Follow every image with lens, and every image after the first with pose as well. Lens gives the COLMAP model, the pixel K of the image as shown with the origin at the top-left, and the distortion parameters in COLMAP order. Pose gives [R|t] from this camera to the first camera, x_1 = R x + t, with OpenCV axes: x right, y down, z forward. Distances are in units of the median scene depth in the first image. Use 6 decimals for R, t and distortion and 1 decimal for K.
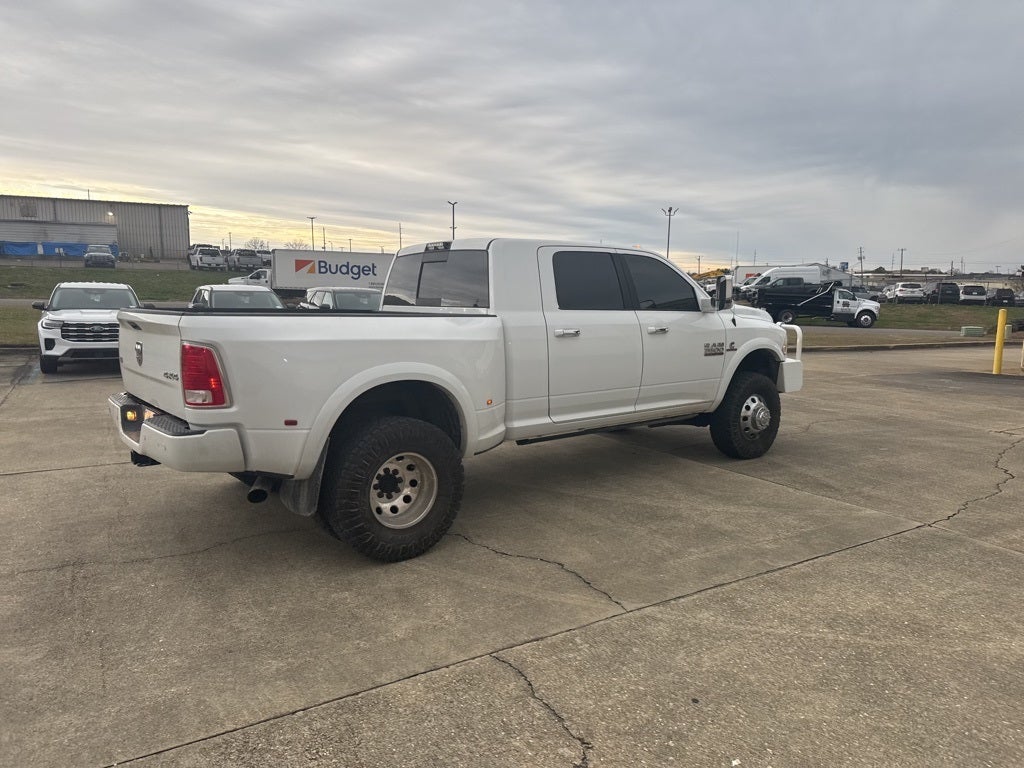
lens RADIAL K [[718.4, 0, 503.7], [0, 718.4, 388.5], [0, 0, 1]] dist [0.080156, -0.114267]
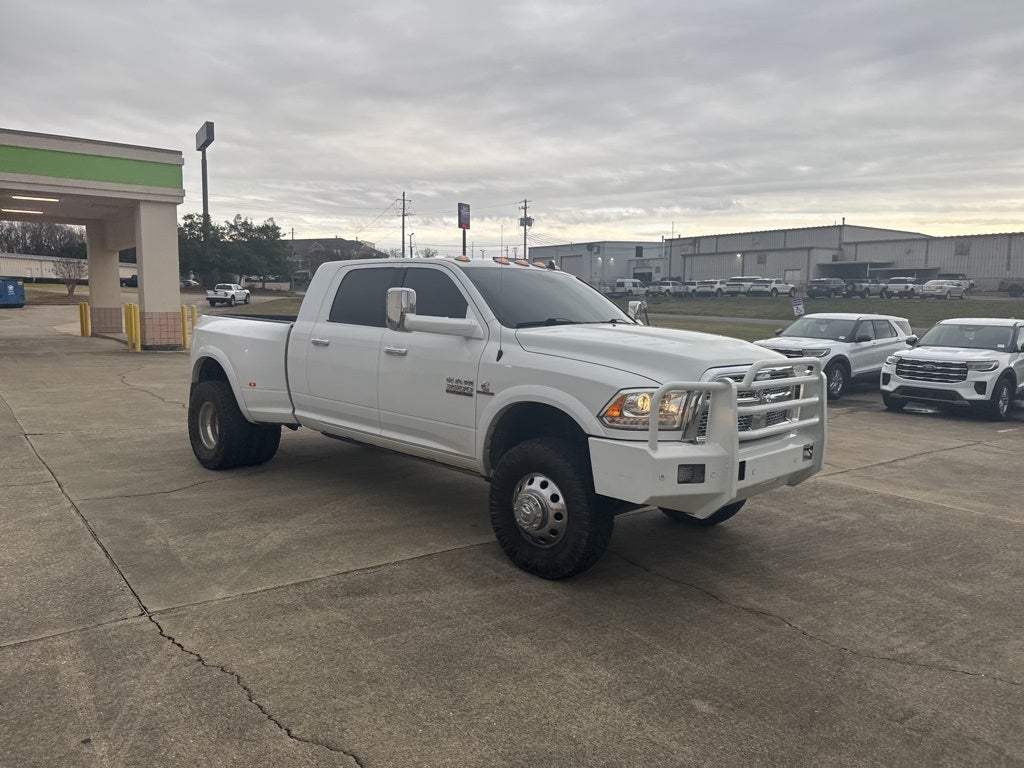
lens RADIAL K [[718.4, 0, 503.7], [0, 718.4, 388.5], [0, 0, 1]] dist [0.080156, -0.114267]
pose [[0.120696, 0.105756, -0.987040, 1.184726], [-0.159570, 0.983446, 0.085858, -0.141953], [0.979781, 0.147139, 0.135574, 1.086378]]
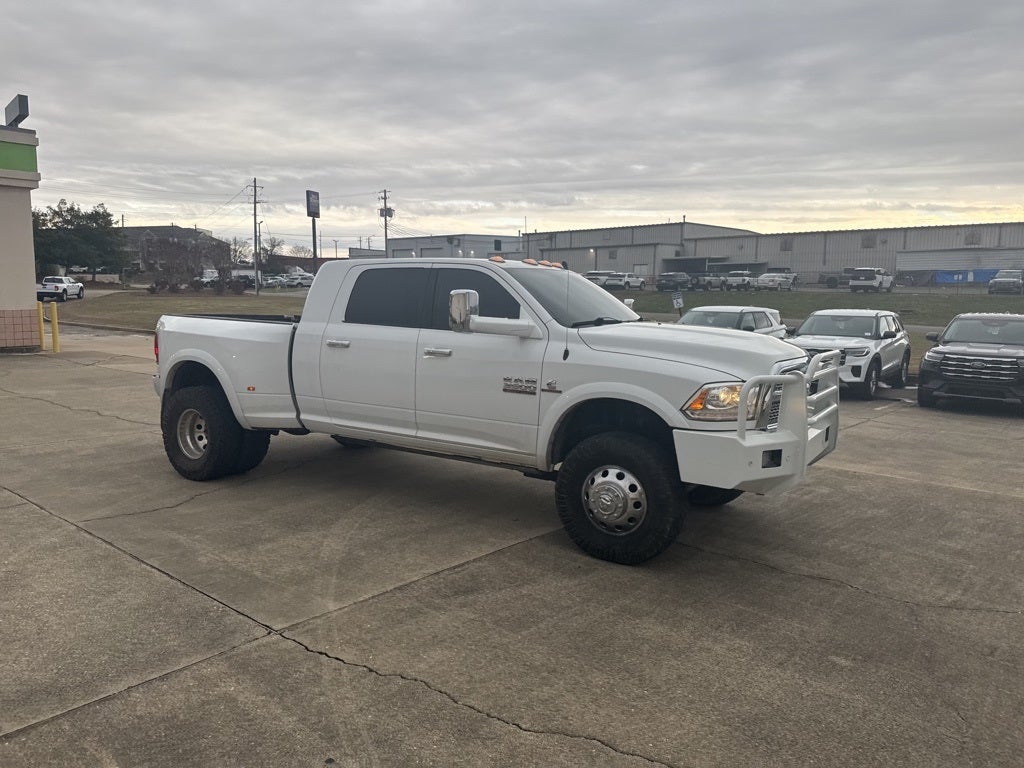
lens RADIAL K [[718.4, 0, 503.7], [0, 718.4, 388.5], [0, 0, 1]] dist [0.080156, -0.114267]
pose [[0.320809, 0.109406, -0.940804, 1.156045], [-0.144994, 0.987271, 0.065368, -0.113673], [0.935980, 0.115440, 0.332589, 0.840767]]
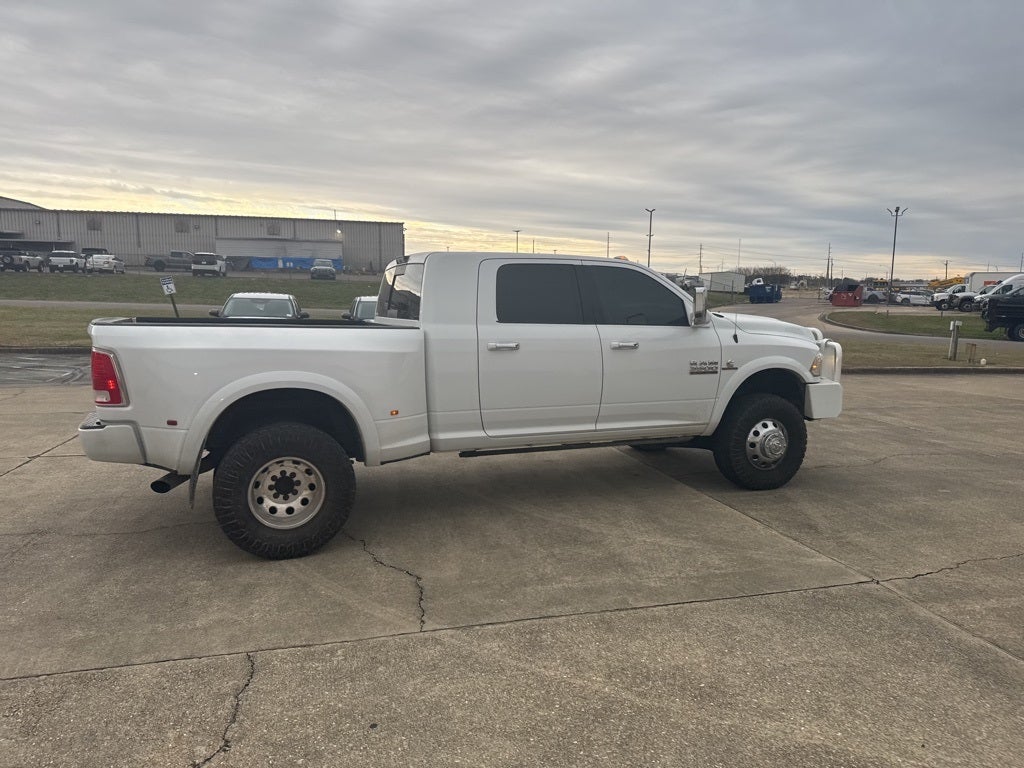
lens RADIAL K [[718.4, 0, 503.7], [0, 718.4, 388.5], [0, 0, 1]] dist [0.080156, -0.114267]
pose [[0.958369, 0.037230, -0.283095, 0.354973], [-0.040585, 0.999158, -0.005991, -0.013440], [0.282634, 0.017231, 0.959073, 0.052534]]
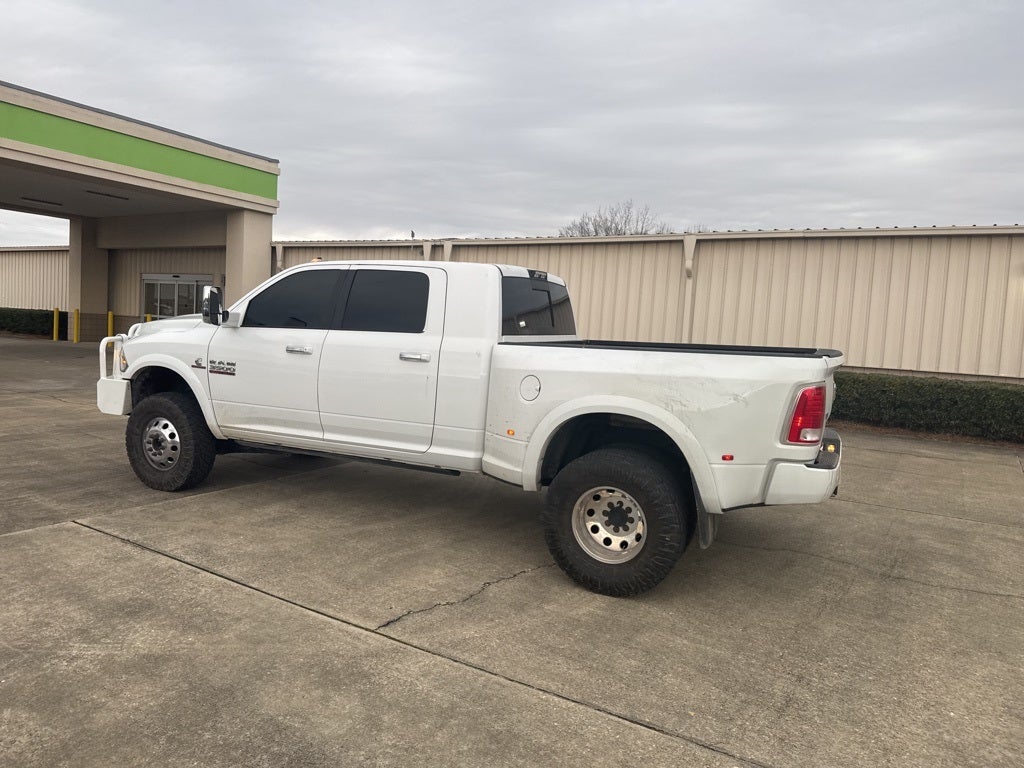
lens RADIAL K [[705.3, 0, 517.1], [0, 705.3, 381.0], [0, 0, 1]] dist [0.057989, -0.079727]
pose [[-0.464519, -0.101491, 0.879728, -0.974119], [0.066965, 0.986541, 0.149173, -0.204886], [-0.883028, 0.128205, -0.451471, 1.517895]]
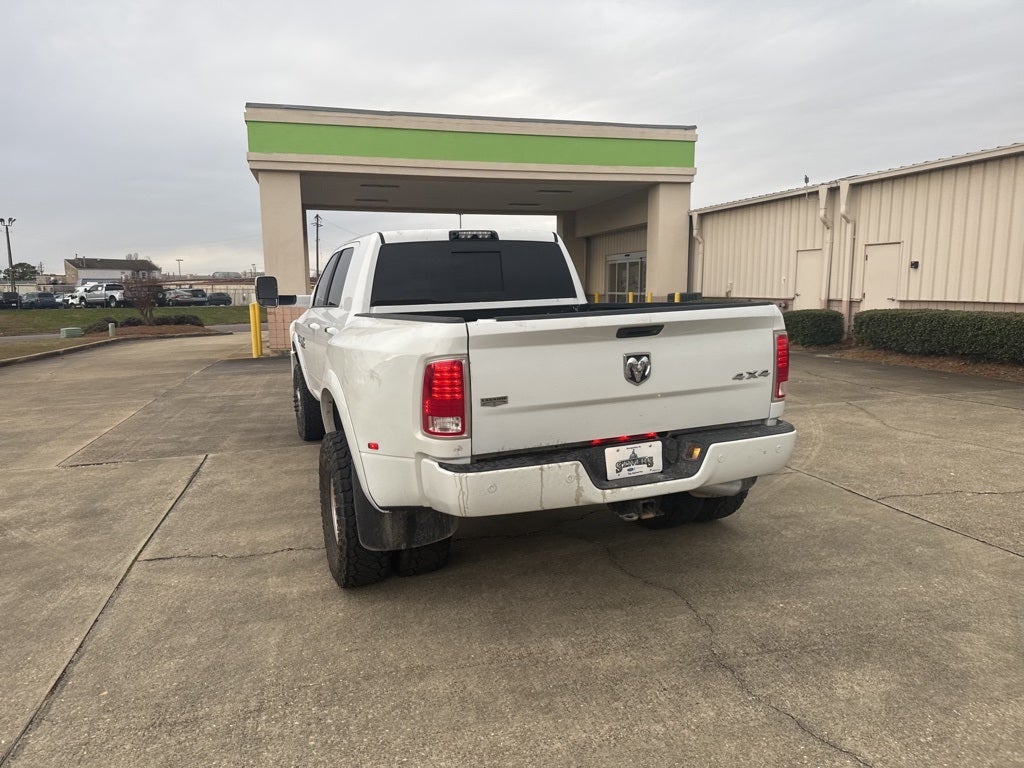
lens RADIAL K [[723.6, 0, 520.9], [0, 723.6, 382.6], [0, 0, 1]] dist [0.005767, -0.006040]
pose [[0.262486, -0.143790, 0.954162, -0.985503], [0.156352, 0.982106, 0.104989, -0.103270], [-0.952184, 0.121627, 0.280271, 0.727853]]
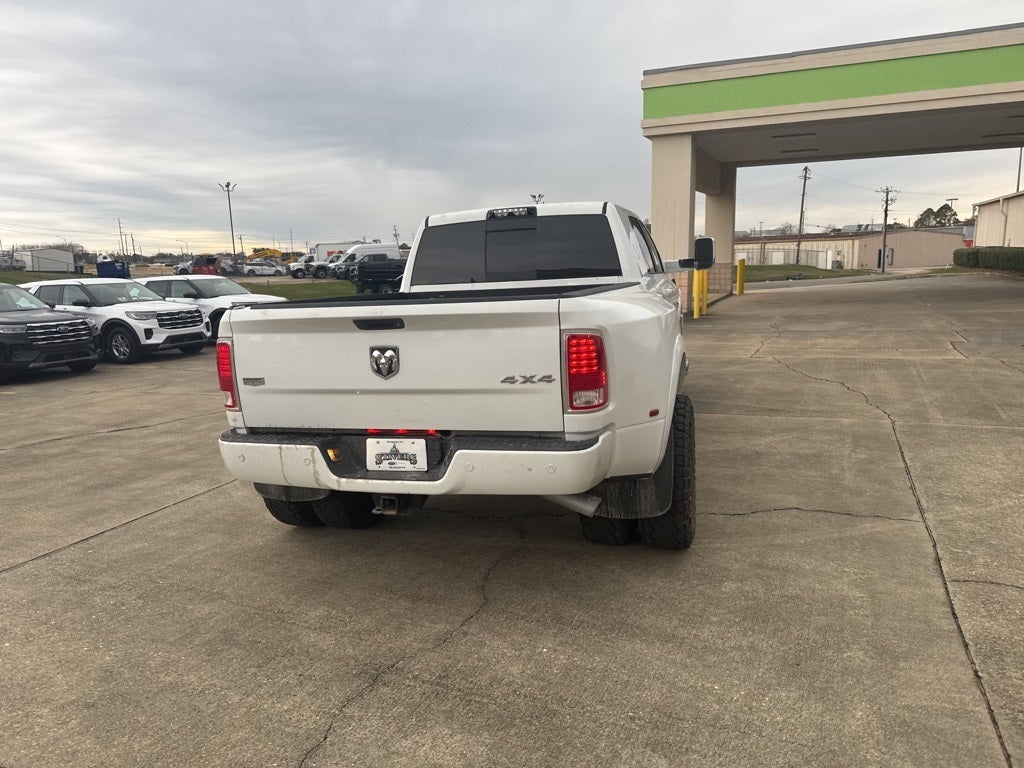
lens RADIAL K [[723.9, 0, 510.6], [0, 723.9, 394.4], [0, 0, 1]] dist [0.053553, -0.083365]
pose [[0.809666, -0.147586, 0.568031, -0.648315], [0.127759, 0.988977, 0.074849, -0.042890], [-0.572816, 0.011968, 0.819596, 0.273370]]
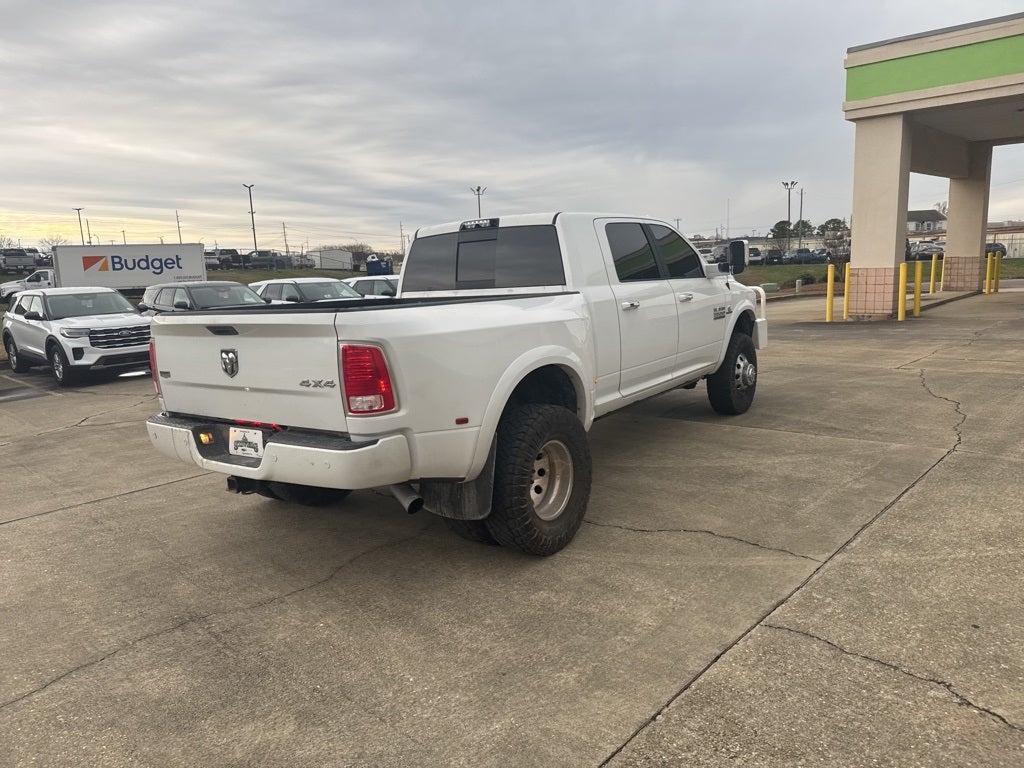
lens RADIAL K [[726.4, 0, 508.3], [0, 726.4, 383.9], [0, 0, 1]] dist [0.043659, -0.064012]
pose [[0.959202, -0.100144, 0.264392, -0.334839], [0.095639, 0.994967, 0.029892, -0.014397], [-0.266055, -0.003386, 0.963952, 0.071954]]
